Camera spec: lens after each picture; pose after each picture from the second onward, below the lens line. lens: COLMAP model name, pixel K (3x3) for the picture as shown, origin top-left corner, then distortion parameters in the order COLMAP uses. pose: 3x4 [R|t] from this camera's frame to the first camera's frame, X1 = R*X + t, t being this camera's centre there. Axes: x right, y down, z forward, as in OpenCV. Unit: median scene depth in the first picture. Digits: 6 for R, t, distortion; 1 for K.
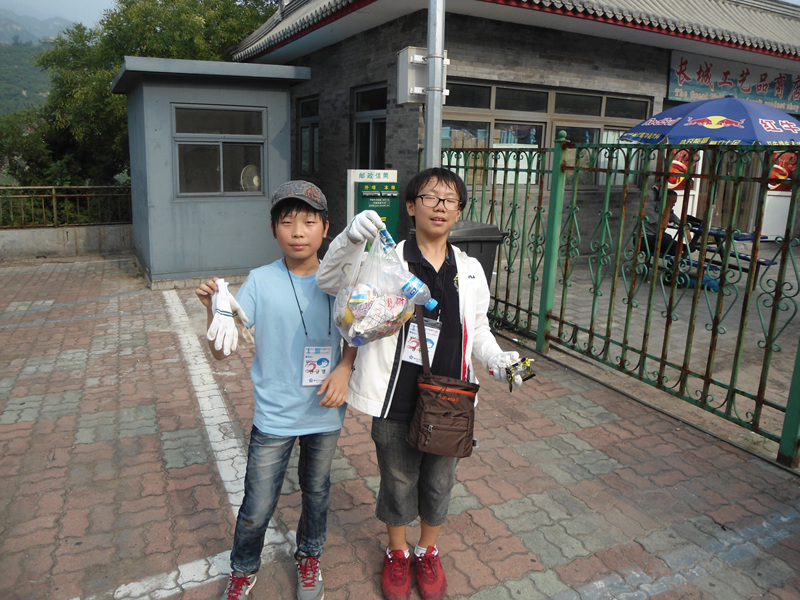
lens RADIAL K [[600.1, 0, 396.5], [0, 600.1, 279.7], [0, 0, 1]] dist [0.008402, -0.044673]
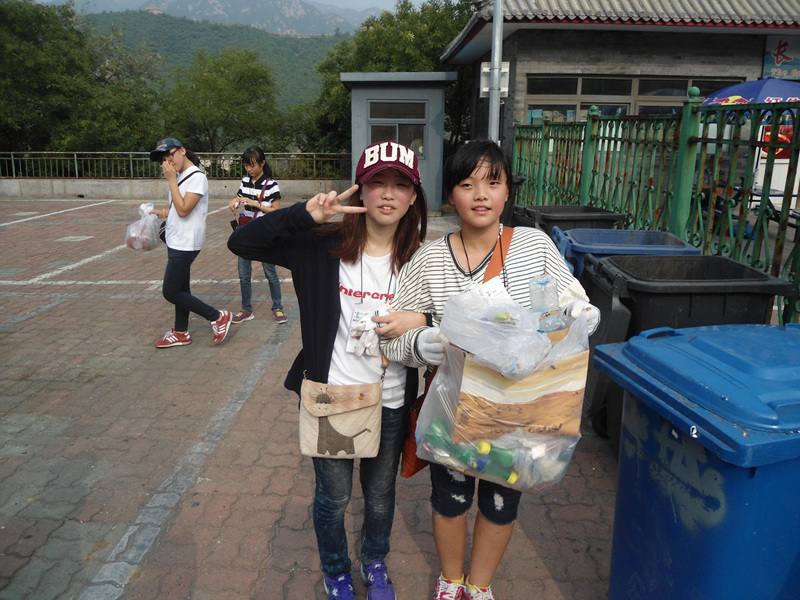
lens RADIAL K [[600.1, 0, 396.5], [0, 600.1, 279.7], [0, 0, 1]] dist [0.008402, -0.044673]
pose [[0.897870, 0.092399, -0.430454, 0.410165], [-0.075913, 0.995576, 0.055361, 0.087679], [0.433666, -0.017030, 0.900913, -0.406729]]
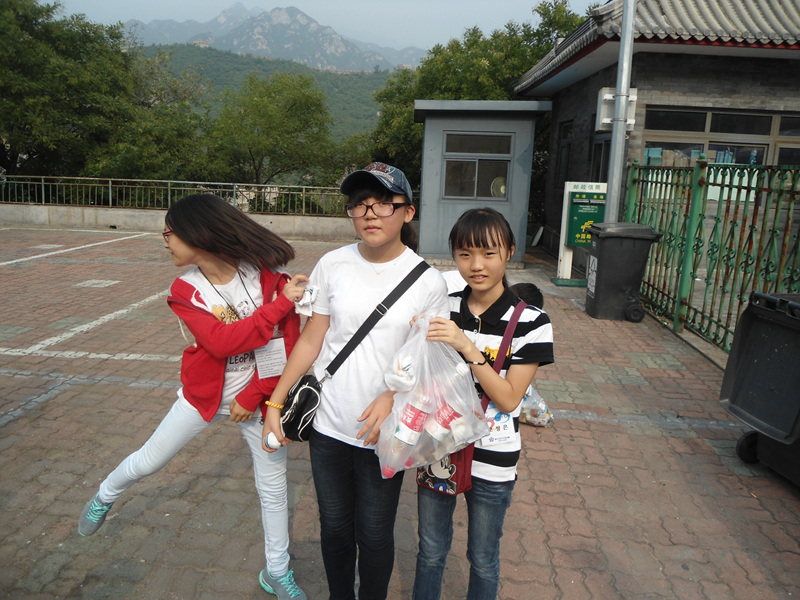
lens RADIAL K [[600.1, 0, 396.5], [0, 600.1, 279.7], [0, 0, 1]] dist [0.008402, -0.044673]
pose [[0.872644, 0.105176, -0.476897, 0.215386], [-0.117199, 0.993098, 0.004564, 0.052046], [0.474085, 0.051909, 0.878948, -0.244084]]
